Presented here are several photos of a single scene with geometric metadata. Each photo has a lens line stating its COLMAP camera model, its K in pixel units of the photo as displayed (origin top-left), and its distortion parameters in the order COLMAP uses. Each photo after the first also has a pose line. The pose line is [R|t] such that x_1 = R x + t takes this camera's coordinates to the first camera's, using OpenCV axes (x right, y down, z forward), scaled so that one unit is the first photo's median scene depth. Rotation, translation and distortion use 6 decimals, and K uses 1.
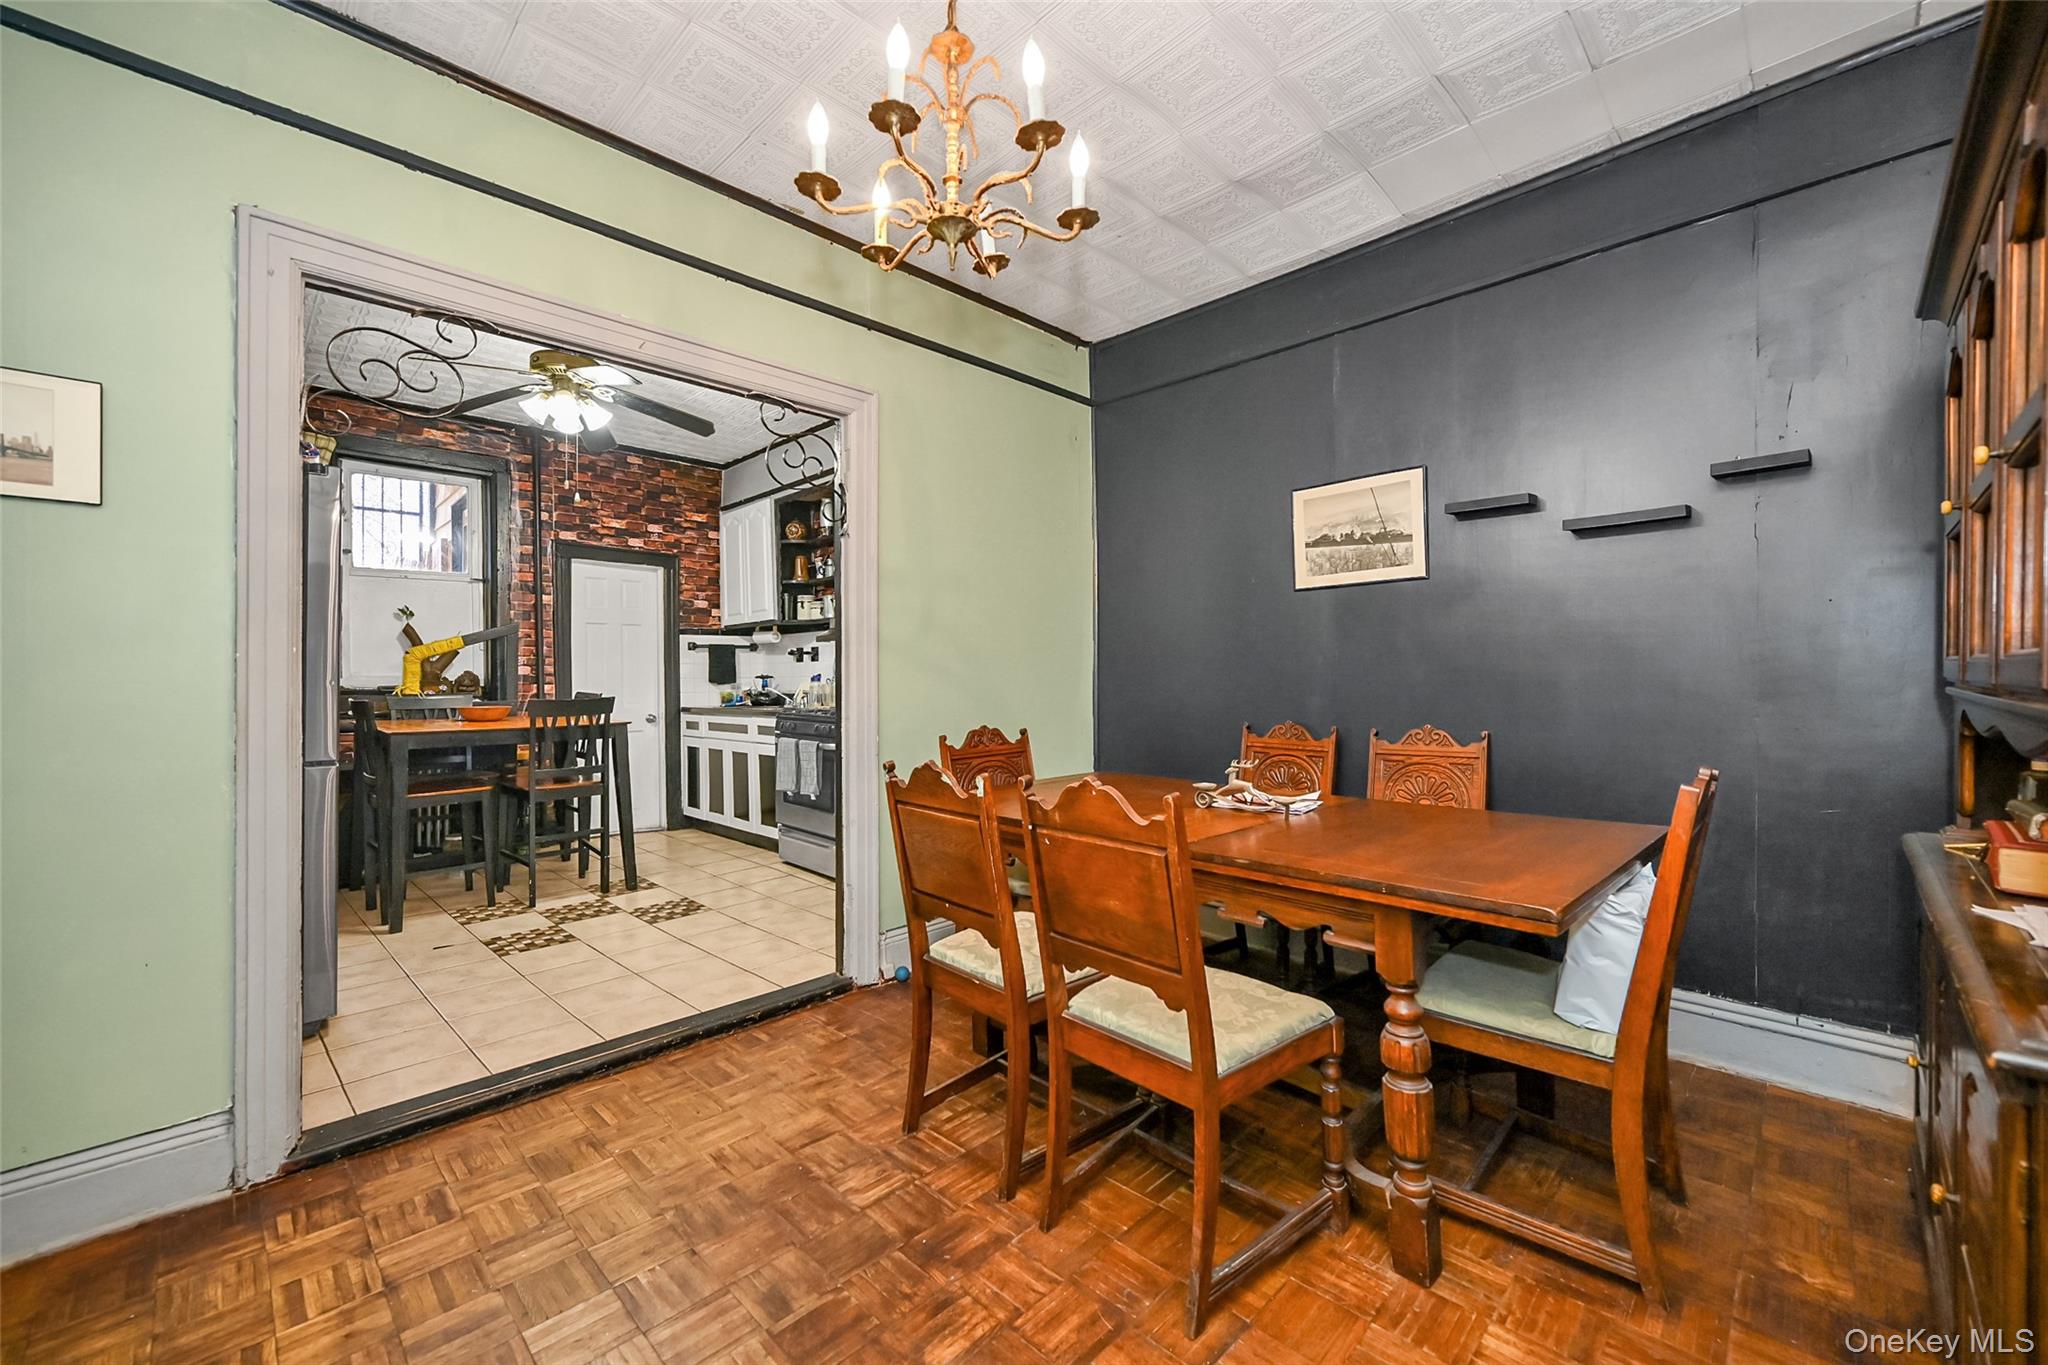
lens RADIAL K [[819.4, 0, 1026.5], [0, 819.4, 672.0], [0, 0, 1]] dist [-0.000039, -0.000142]
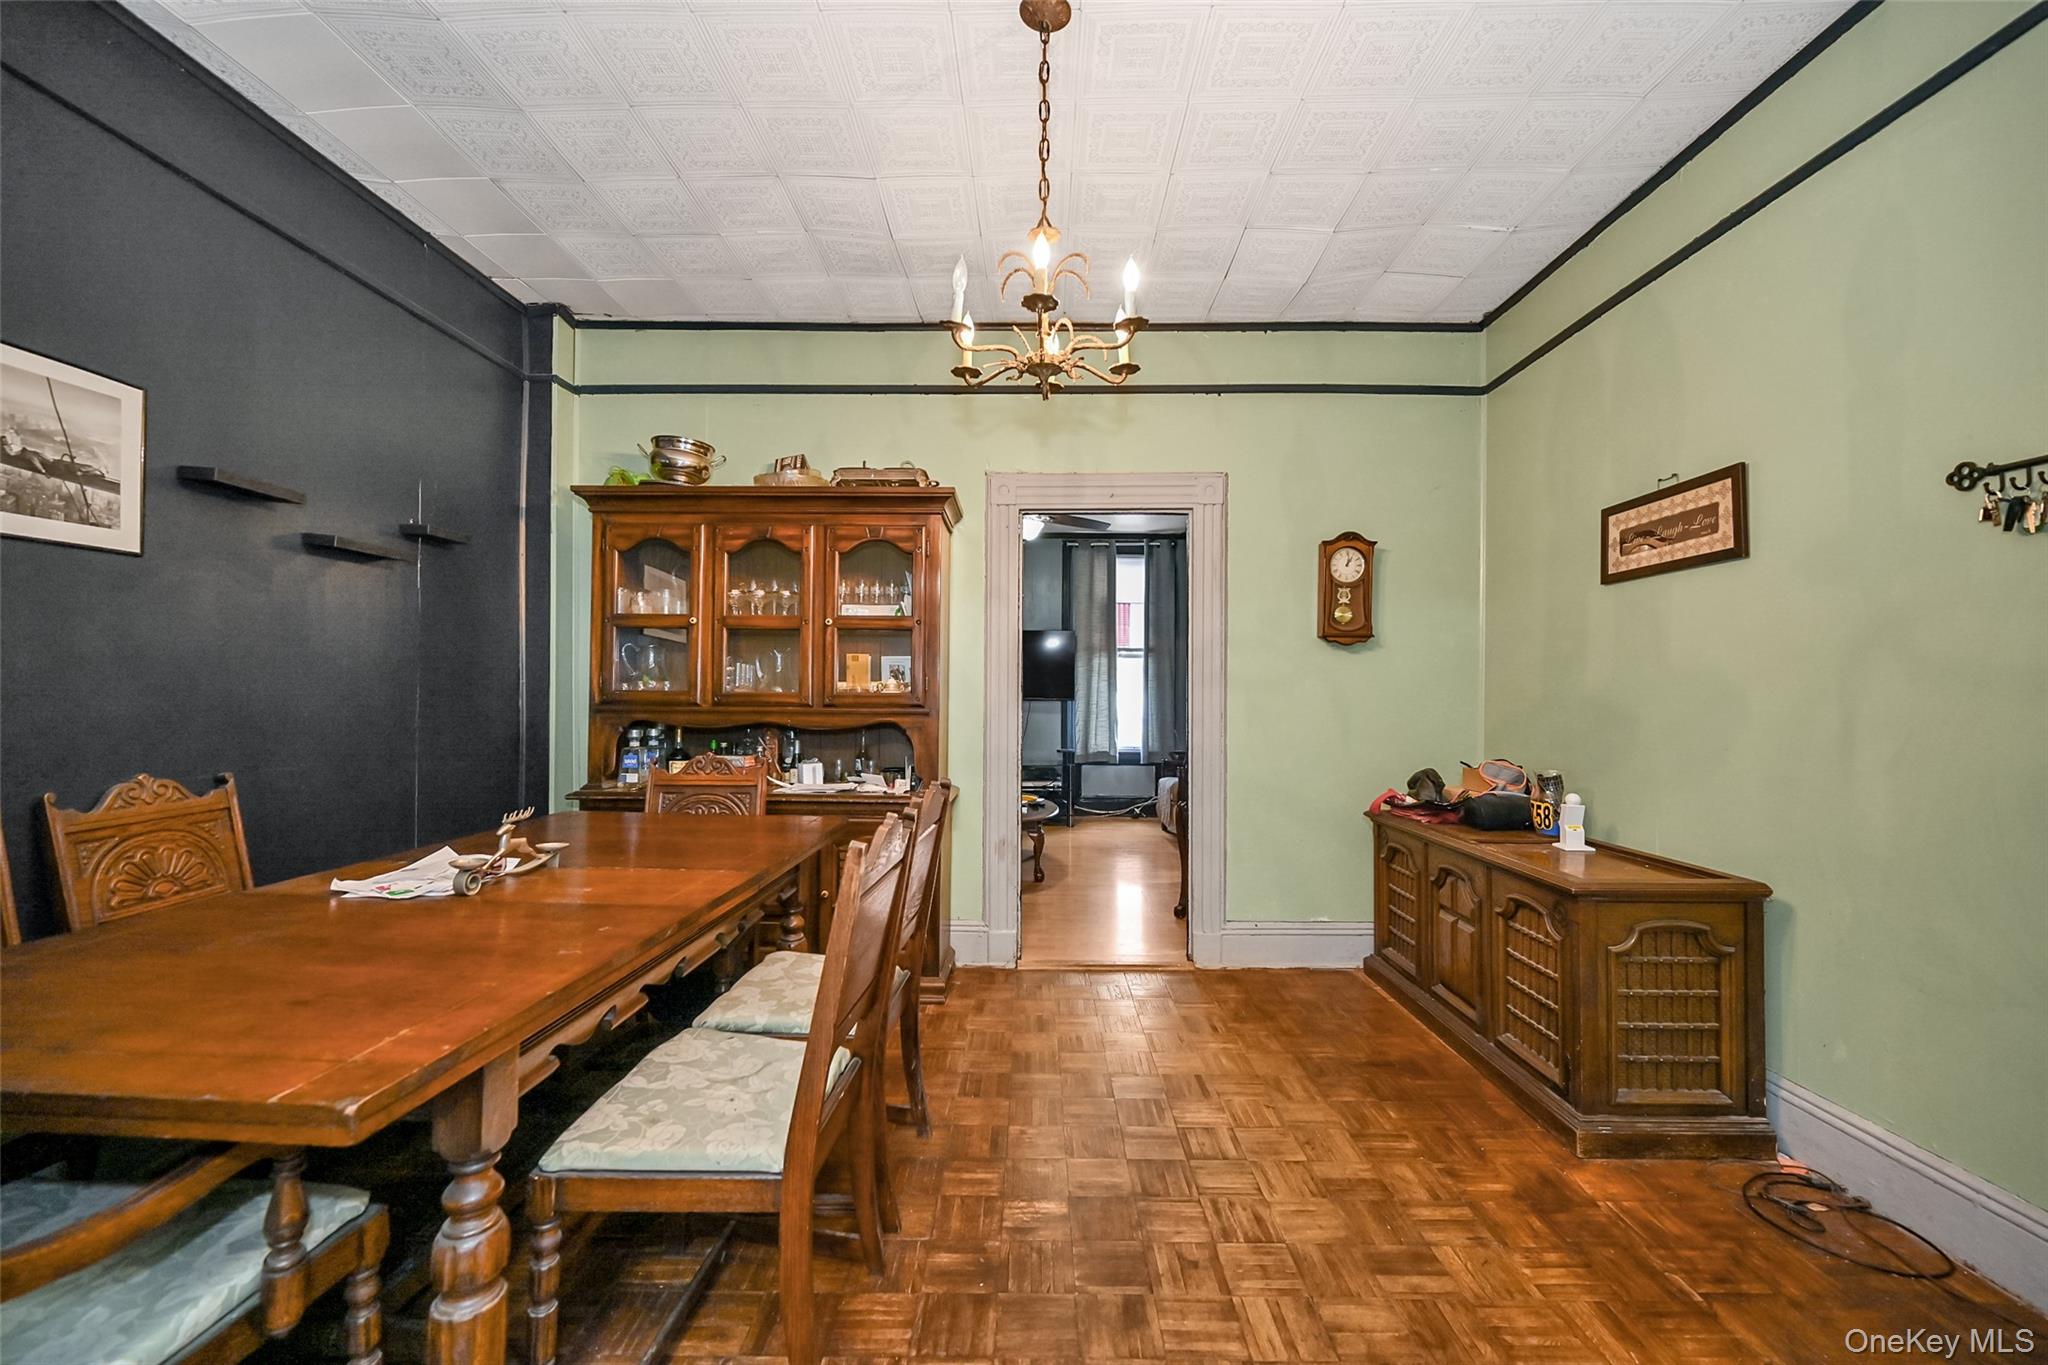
lens RADIAL K [[819.4, 0, 1021.3], [0, 819.4, 679.8], [0, 0, 1]] dist [-0.000039, -0.000142]
pose [[-0.695242, 0.008871, 0.718721, -0.238859], [-0.005433, 0.999830, -0.017595, -0.002475], [-0.718755, -0.016138, -0.695076, 0.456785]]
